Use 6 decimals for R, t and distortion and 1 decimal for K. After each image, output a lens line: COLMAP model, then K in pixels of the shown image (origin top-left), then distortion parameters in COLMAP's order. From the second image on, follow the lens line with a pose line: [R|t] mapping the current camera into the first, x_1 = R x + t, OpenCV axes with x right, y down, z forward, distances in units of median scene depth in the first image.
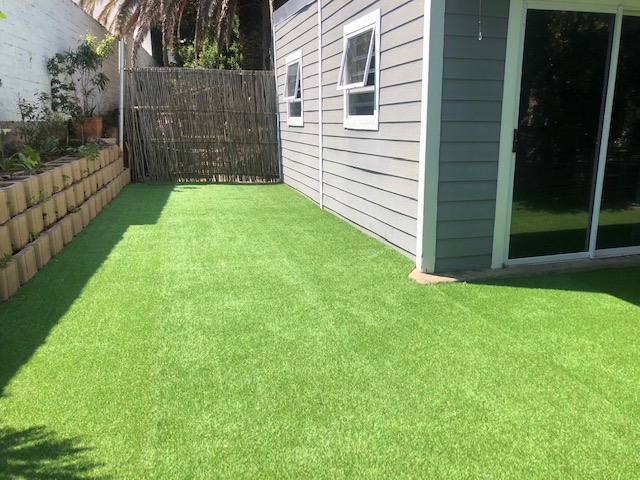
lens RADIAL K [[528.8, 0, 322.5], [0, 528.8, 237.1], [0, 0, 1]] dist [0.025956, -0.021322]
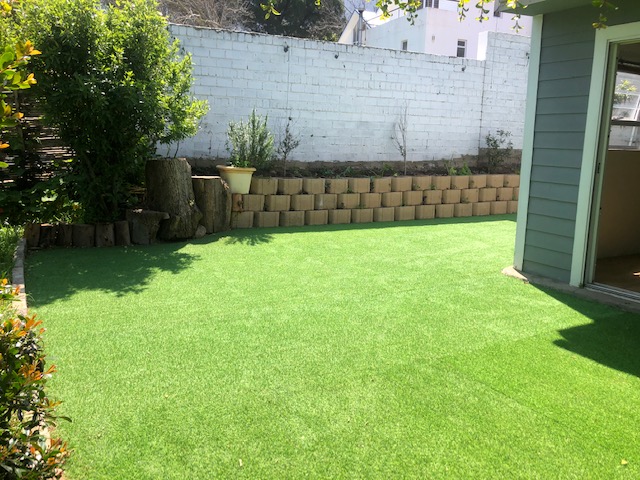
lens RADIAL K [[528.8, 0, 322.5], [0, 528.8, 237.1], [0, 0, 1]] dist [0.025956, -0.021322]
pose [[0.246923, 0.176284, -0.952866, 1.280931], [-0.233655, 0.965132, 0.118005, -0.045916], [0.940444, 0.193504, 0.279503, 0.215528]]
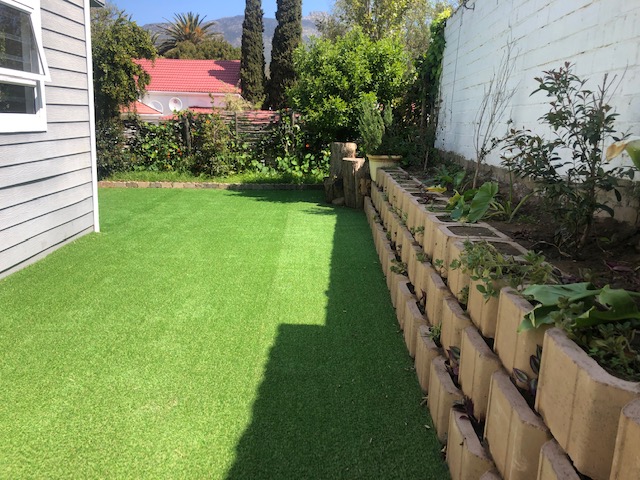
lens RADIAL K [[528.8, 0, 322.5], [0, 528.8, 237.1], [0, 0, 1]] dist [0.025956, -0.021322]
pose [[-0.964884, -0.090697, 0.246522, -0.703202], [0.020453, 0.909711, 0.414739, -0.479428], [-0.261879, 0.405217, -0.875910, 2.069741]]
